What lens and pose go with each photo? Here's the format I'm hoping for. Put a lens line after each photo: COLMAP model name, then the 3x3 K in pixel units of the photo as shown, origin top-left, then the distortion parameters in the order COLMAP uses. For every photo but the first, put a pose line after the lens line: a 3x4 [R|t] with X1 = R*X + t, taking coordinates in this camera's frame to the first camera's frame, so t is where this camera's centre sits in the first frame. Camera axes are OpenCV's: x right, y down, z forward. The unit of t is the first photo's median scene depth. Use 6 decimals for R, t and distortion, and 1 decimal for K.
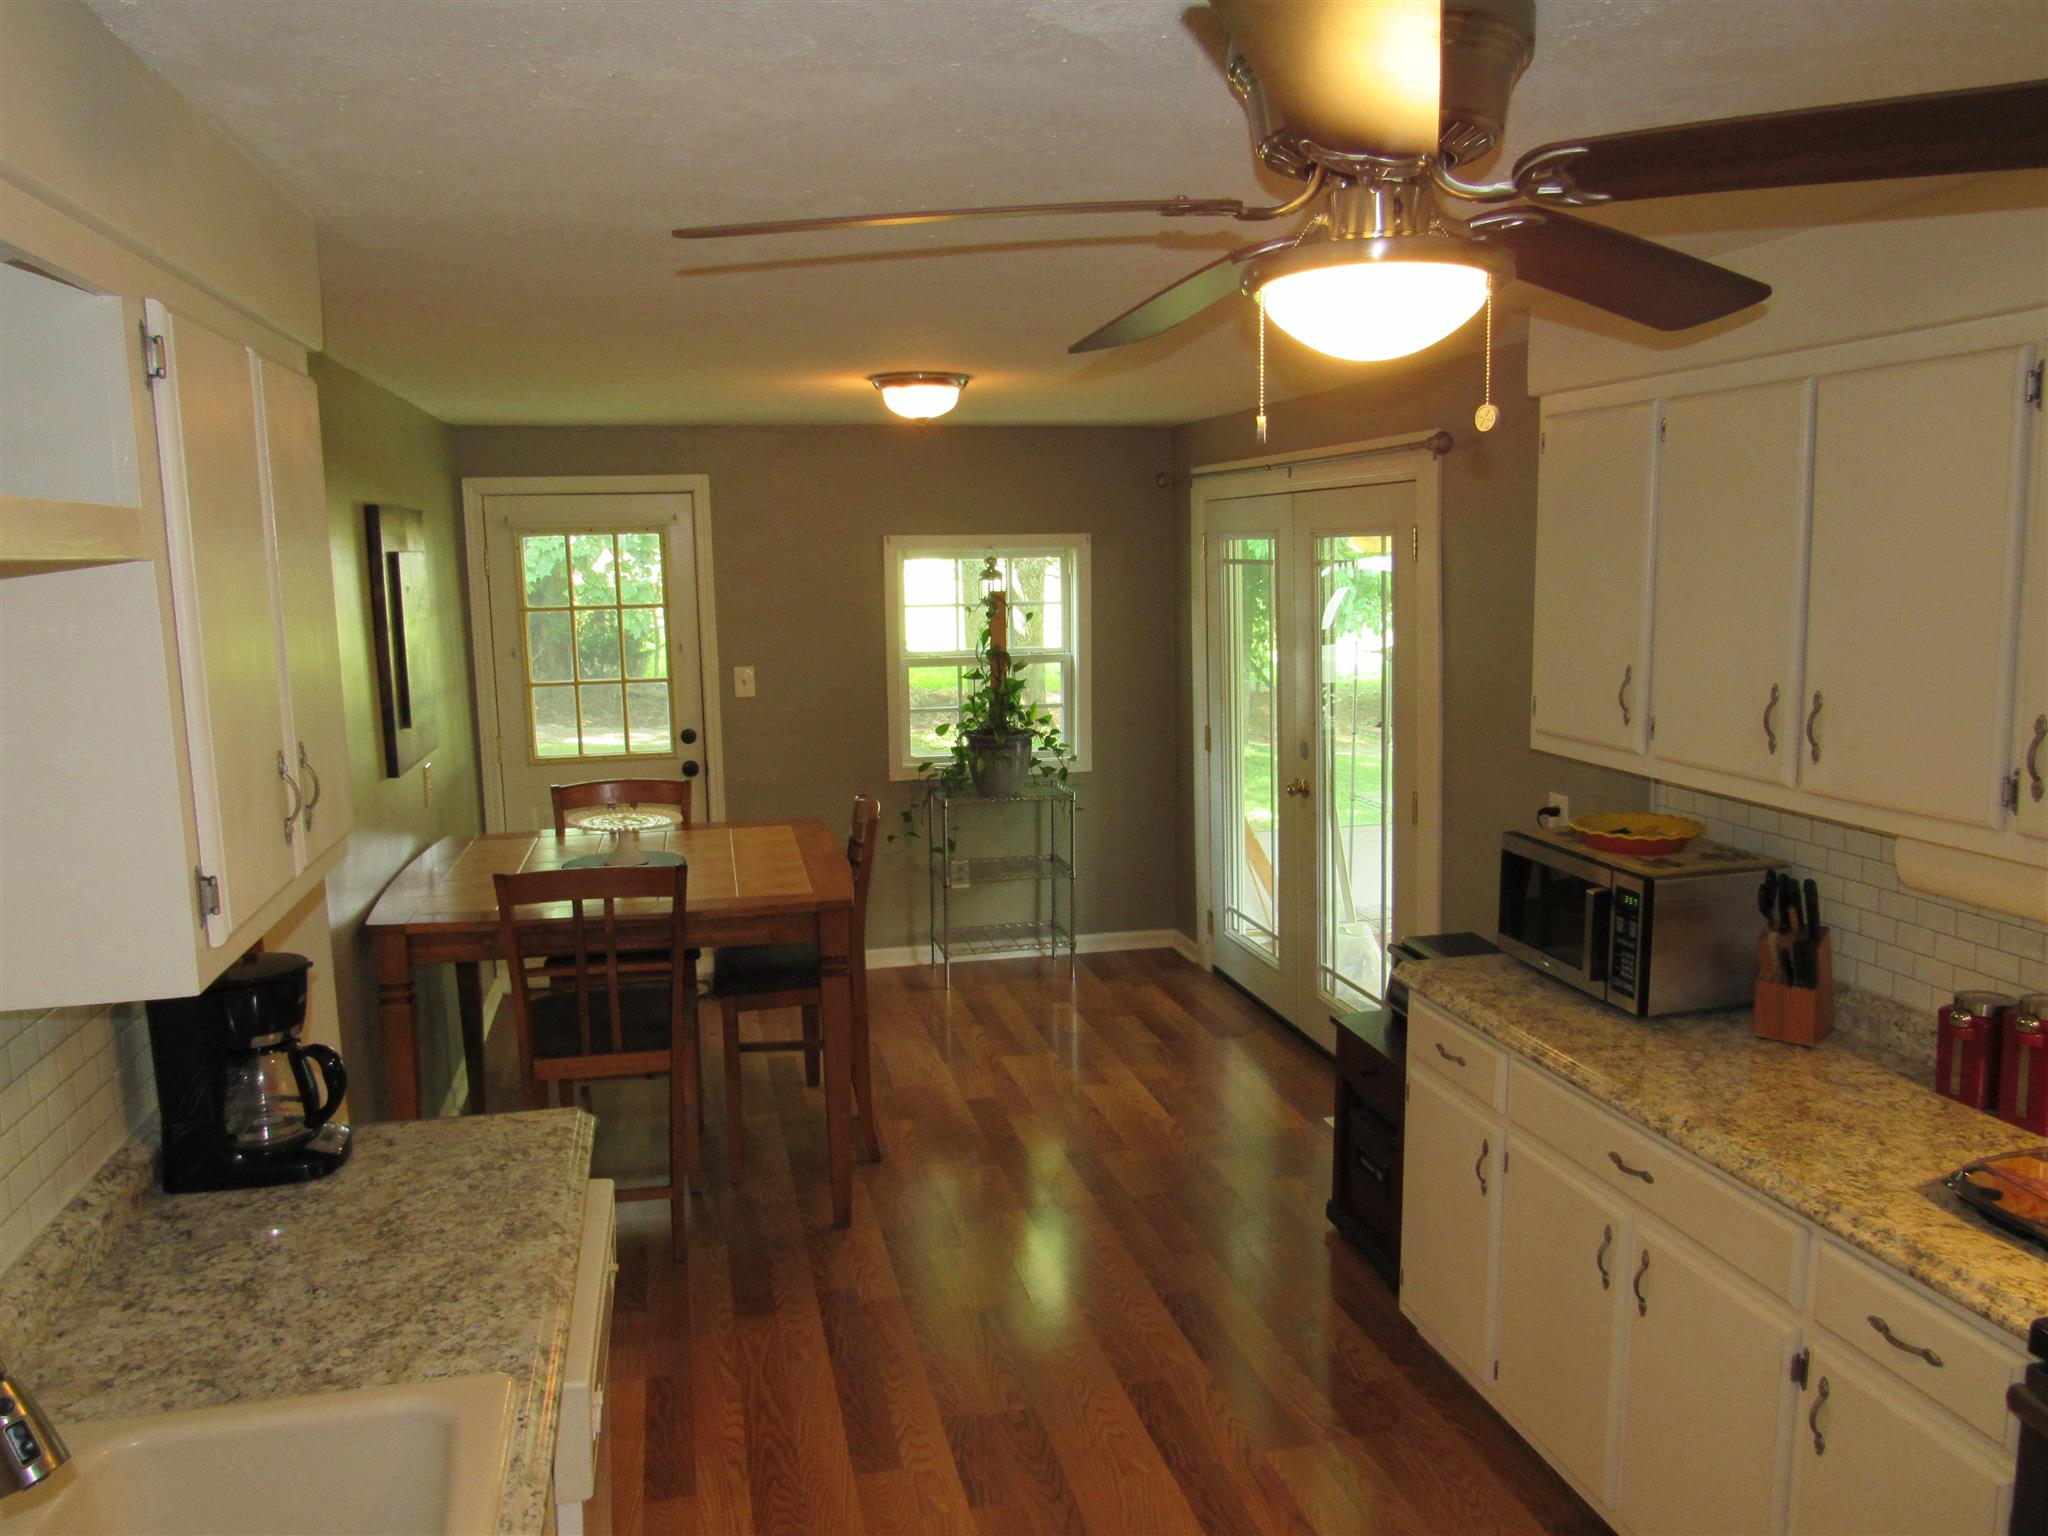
lens RADIAL K [[1456.8, 0, 1018.8], [0, 1456.8, 767.2], [0, 0, 1]] dist [-0.025915, -0.000647]
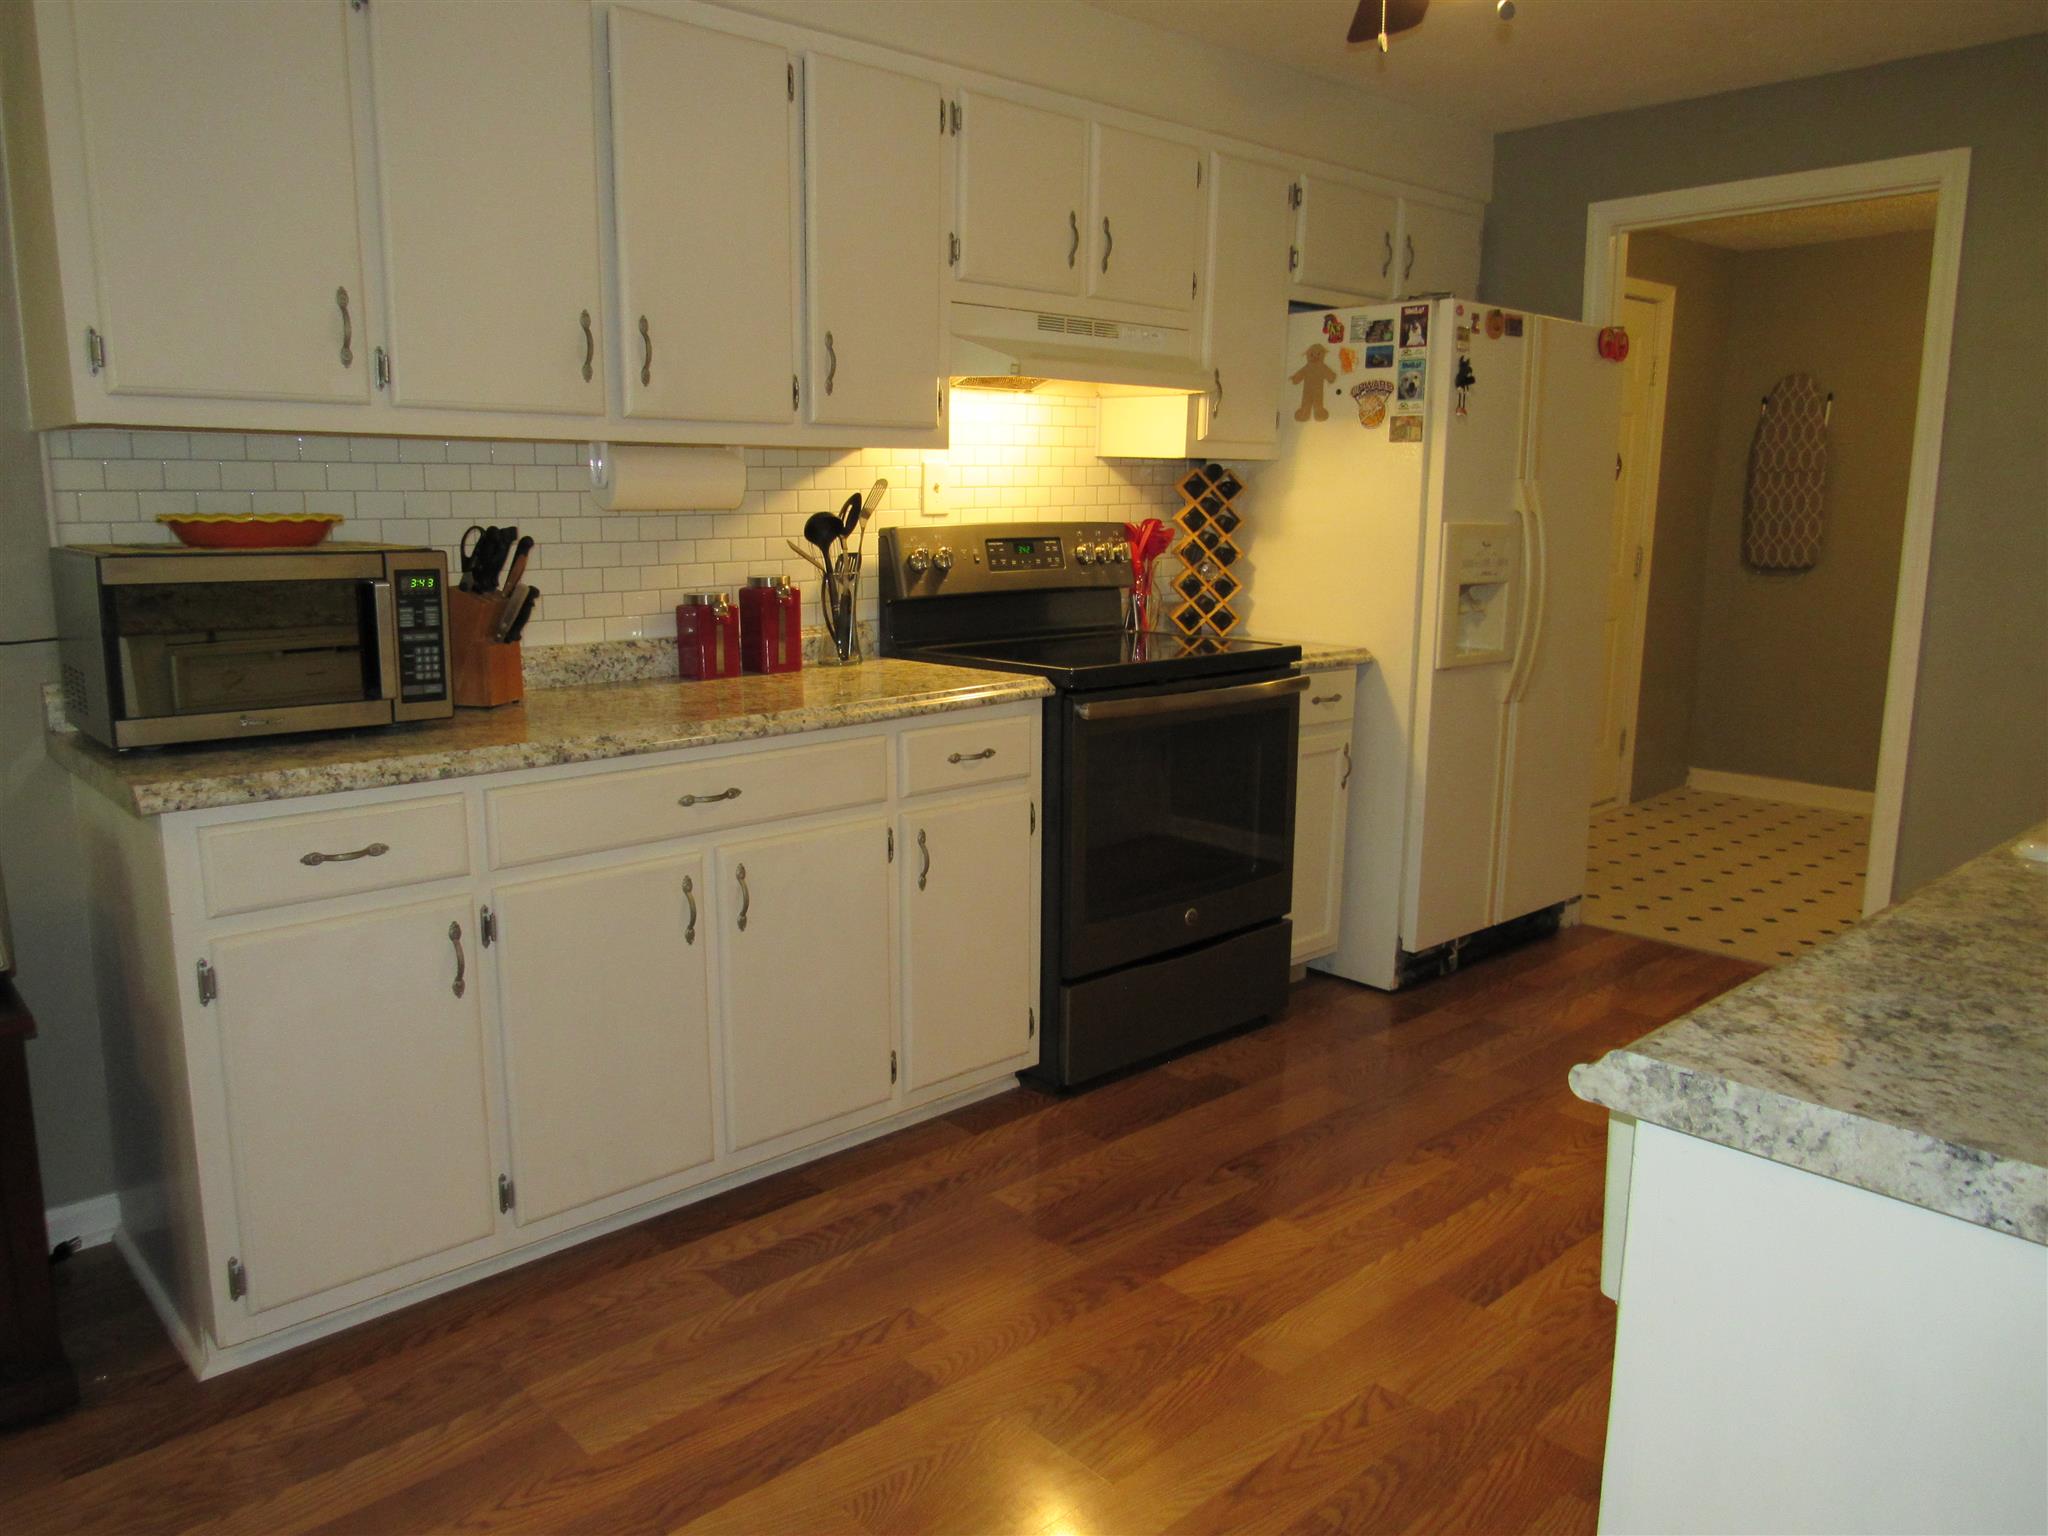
lens RADIAL K [[1456.8, 0, 1018.8], [0, 1456.8, 767.2], [0, 0, 1]] dist [-0.025915, -0.000647]
pose [[-0.488238, -0.142542, 0.860991, -0.464764], [0.131541, 0.963280, 0.234069, 0.045444], [-0.862740, 0.227537, -0.451560, 1.105131]]
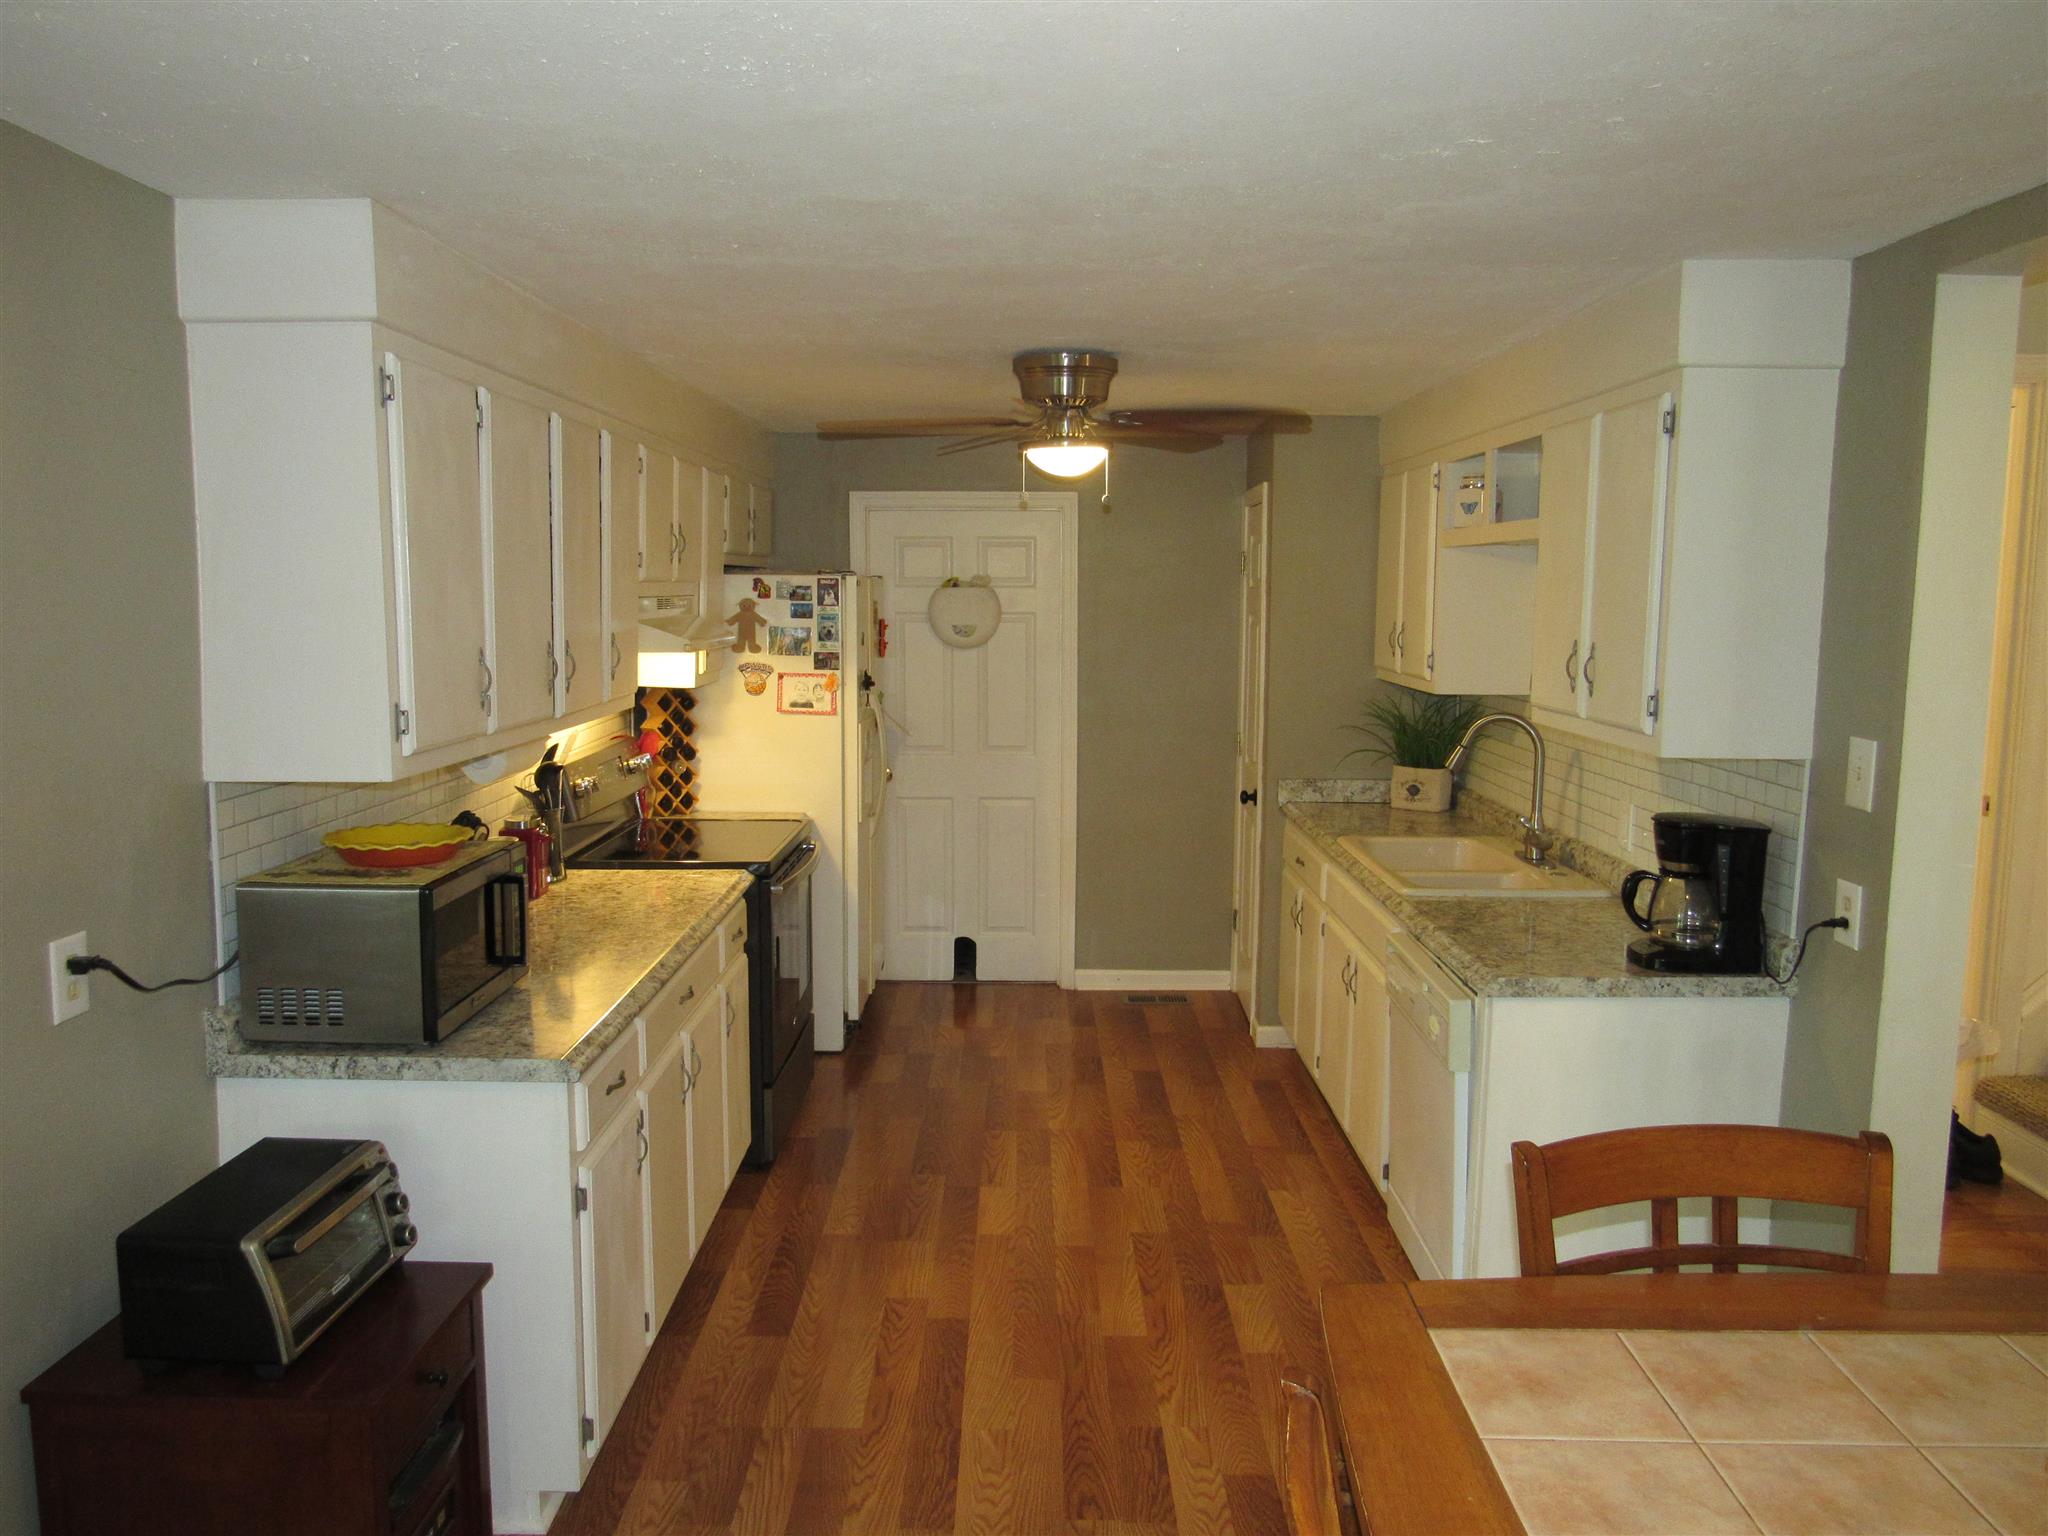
lens RADIAL K [[1456.8, 0, 1018.8], [0, 1456.8, 767.2], [0, 0, 1]] dist [-0.025915, -0.000647]
pose [[-0.971645, -0.016884, 0.235840, -0.171638], [0.045730, 0.965195, 0.257501, -0.228839], [-0.231979, 0.260985, -0.937055, 1.871010]]
